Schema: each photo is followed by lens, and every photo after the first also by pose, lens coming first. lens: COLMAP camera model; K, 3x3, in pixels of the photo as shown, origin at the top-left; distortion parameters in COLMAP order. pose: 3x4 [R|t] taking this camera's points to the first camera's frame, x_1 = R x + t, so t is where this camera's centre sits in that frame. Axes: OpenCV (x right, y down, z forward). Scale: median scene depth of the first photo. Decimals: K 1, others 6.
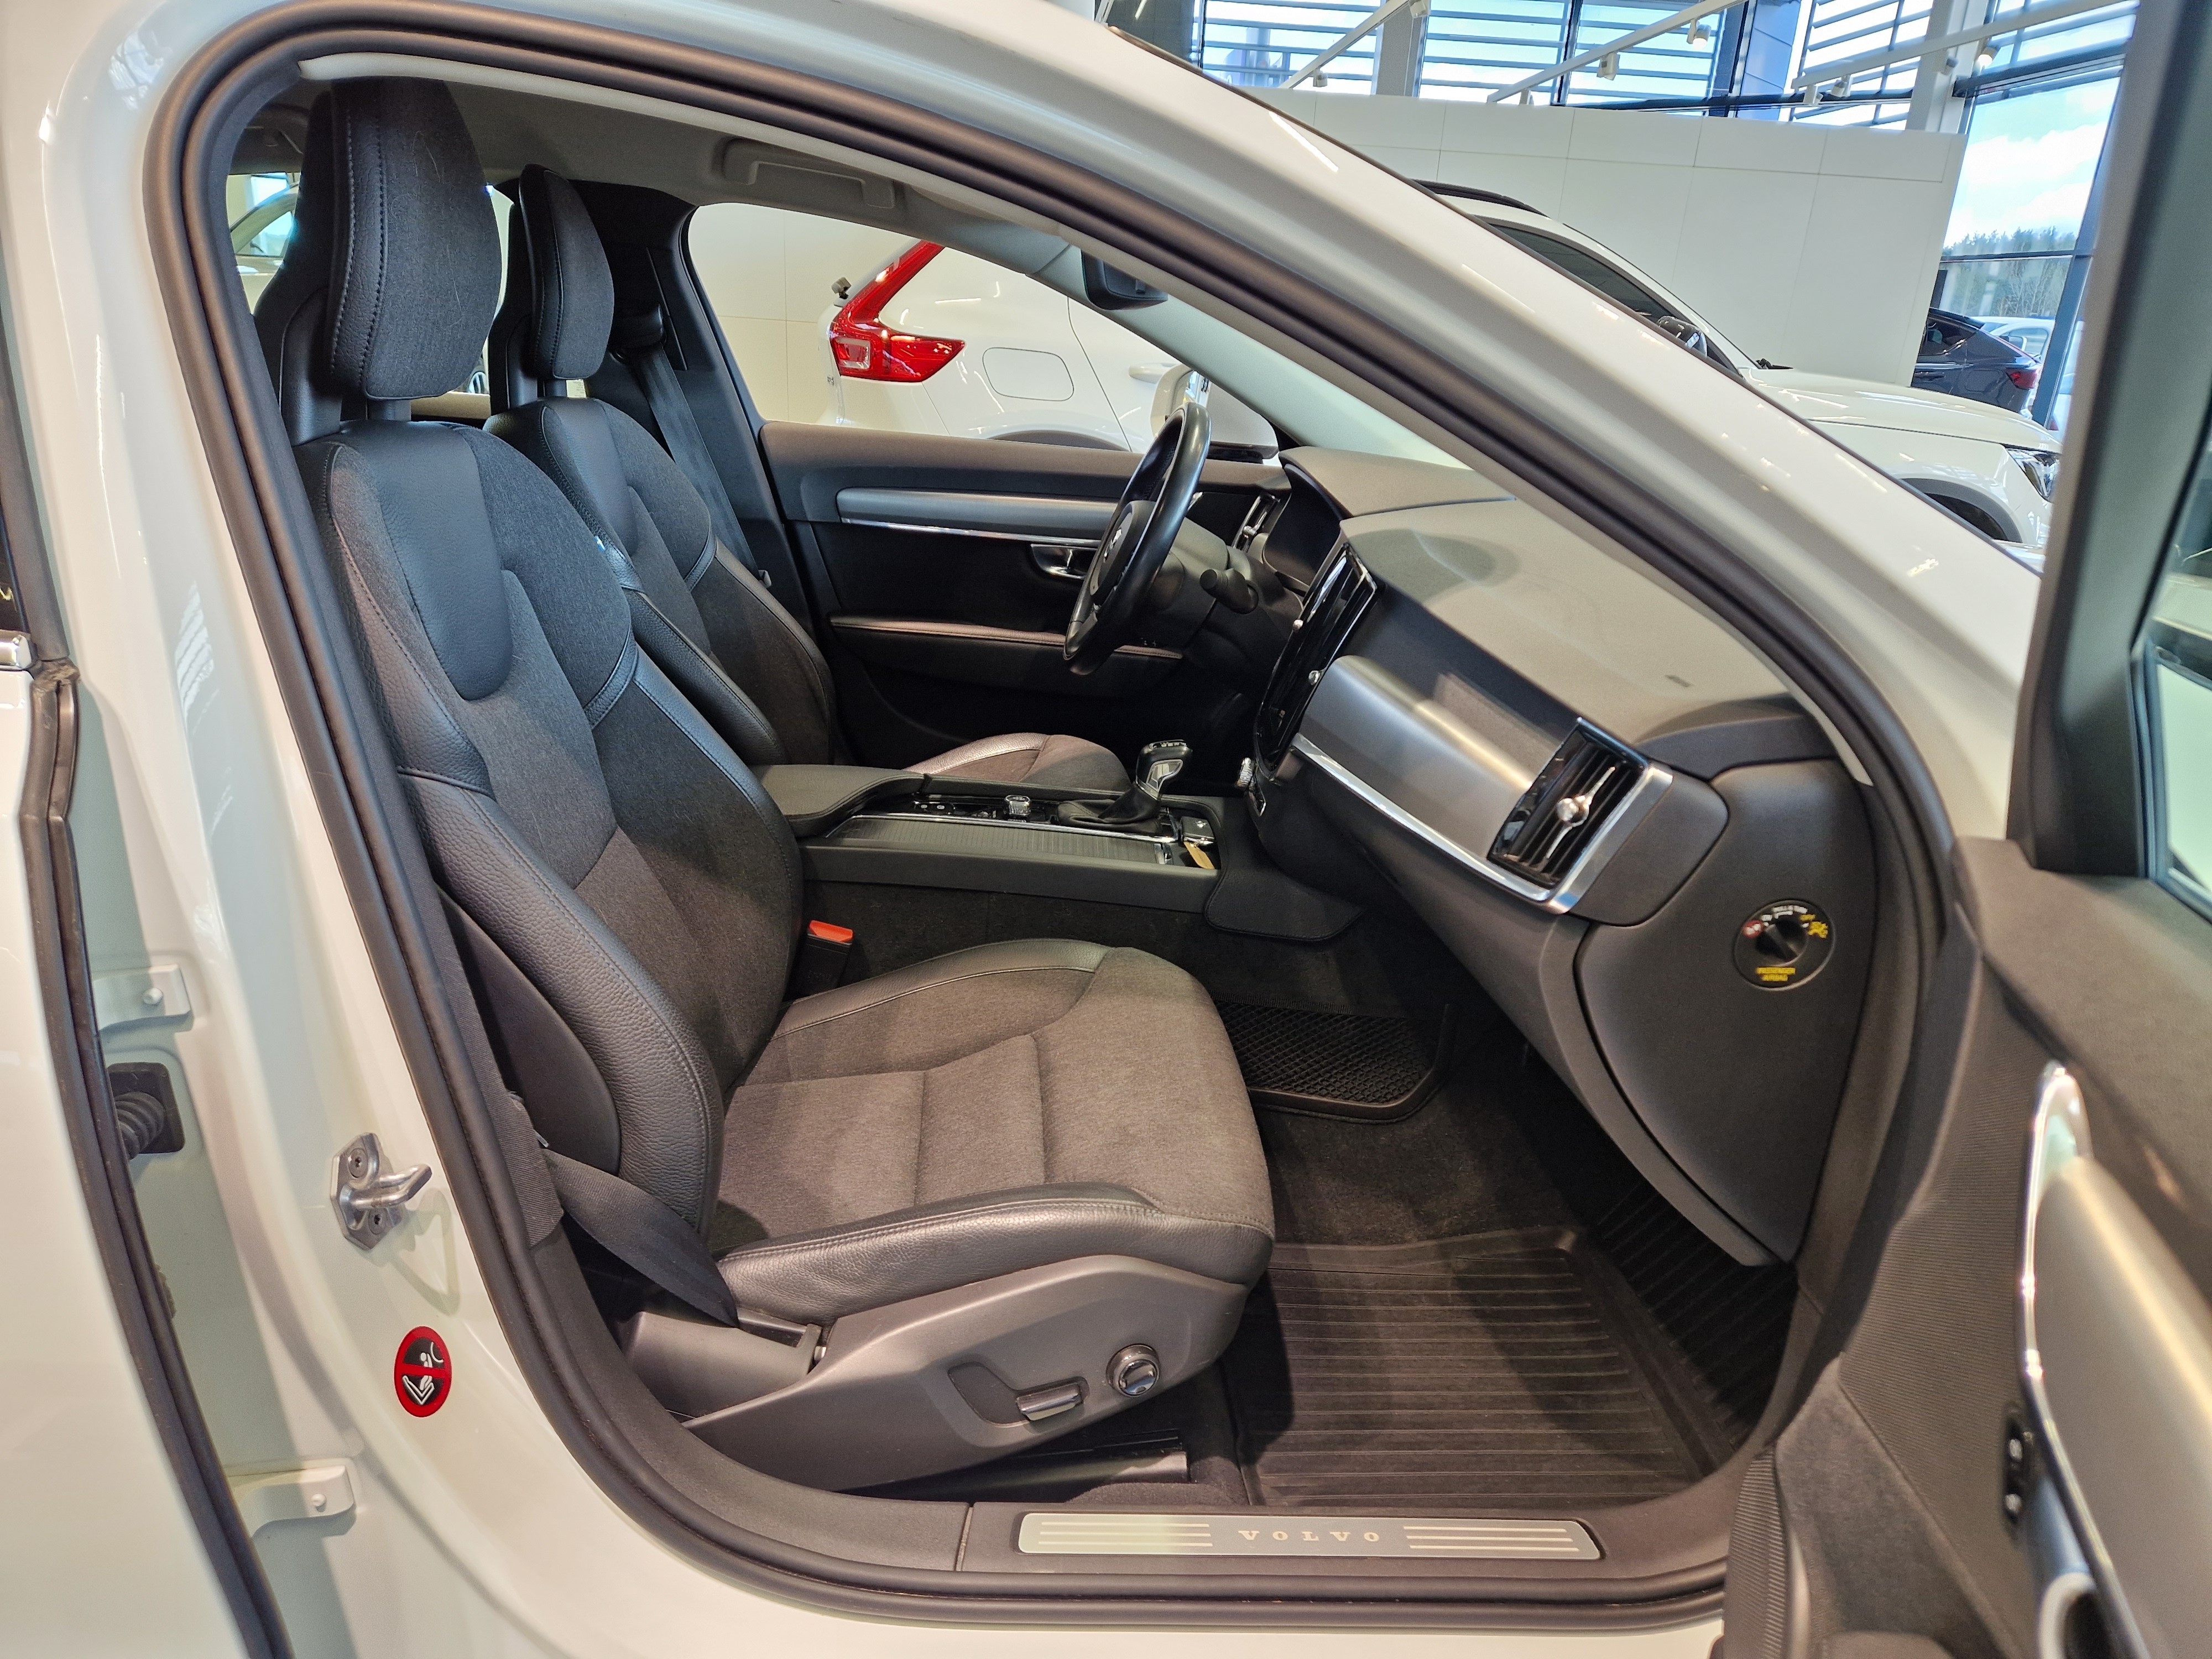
lens RADIAL K [[1442.0, 0, 1106.0], [0, 1442.0, 829.5], [0, 0, 1]] dist [0.073691, -0.076832]
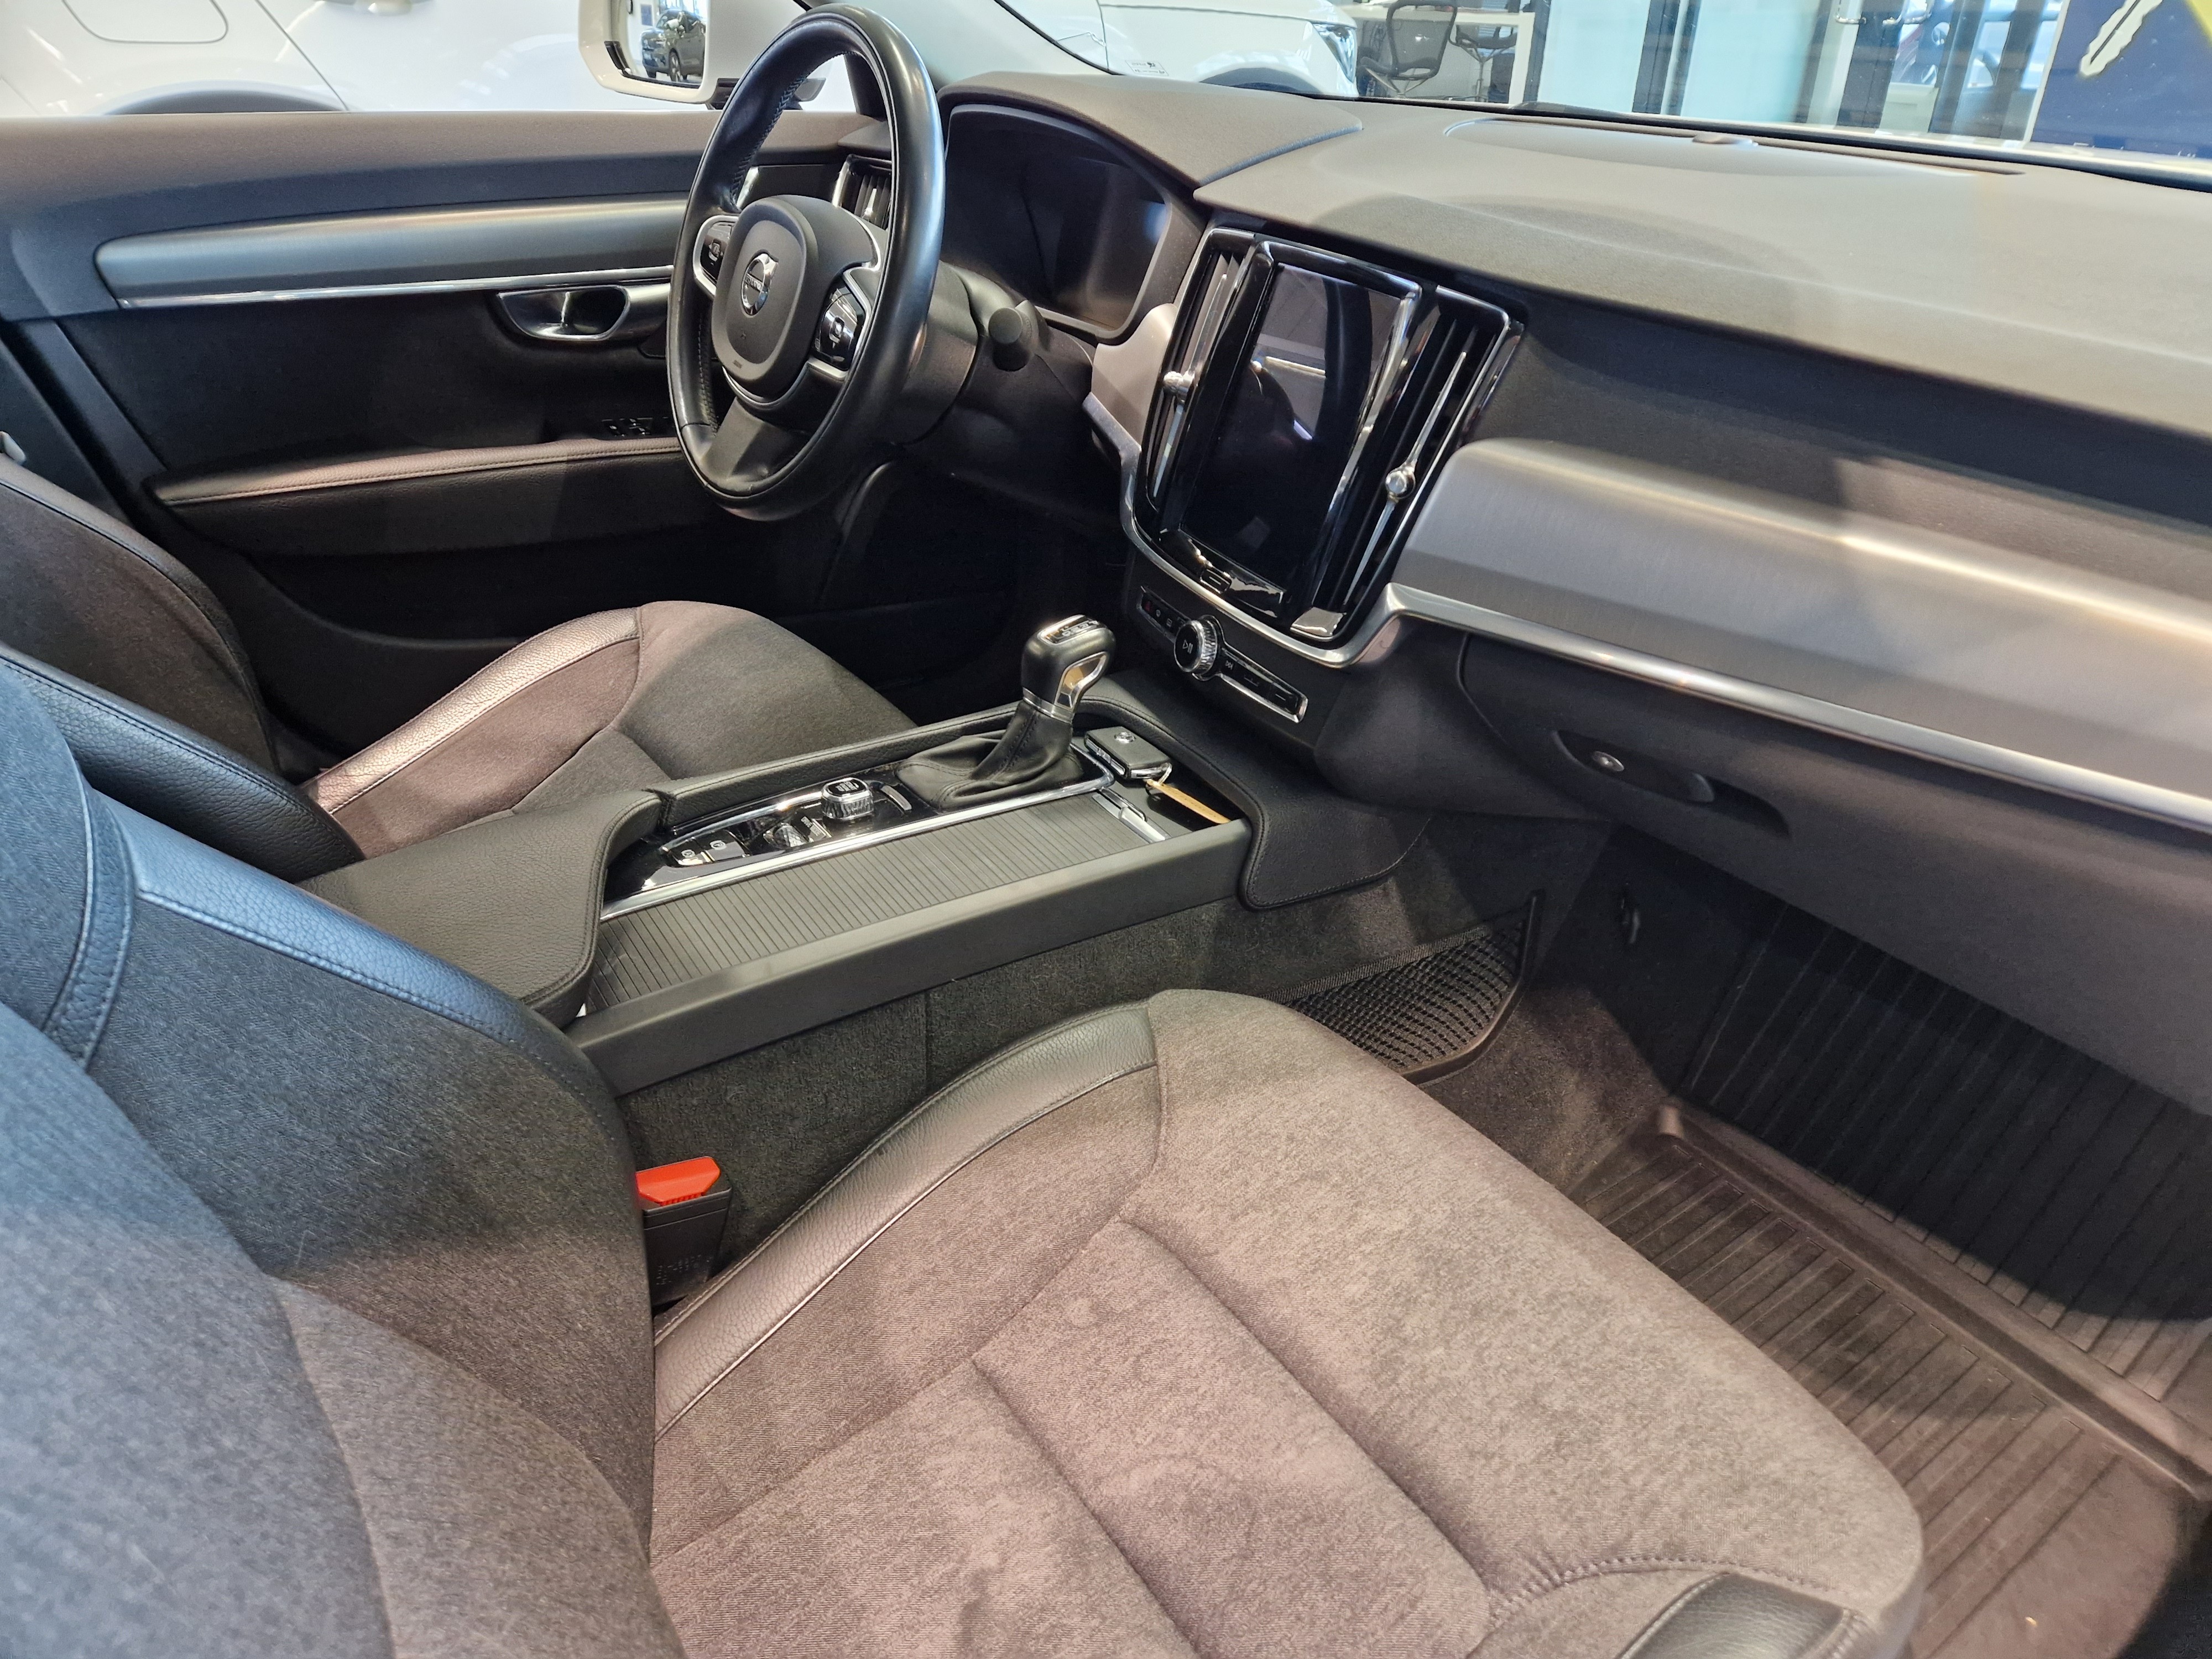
lens RADIAL K [[1442.0, 0, 1106.0], [0, 1442.0, 829.5], [0, 0, 1]] dist [0.073691, -0.076832]
pose [[0.851802, -0.310564, 0.421881, -0.230862], [0.211064, 0.940524, 0.266208, -0.142867], [-0.479464, -0.137712, 0.866689, 0.486728]]
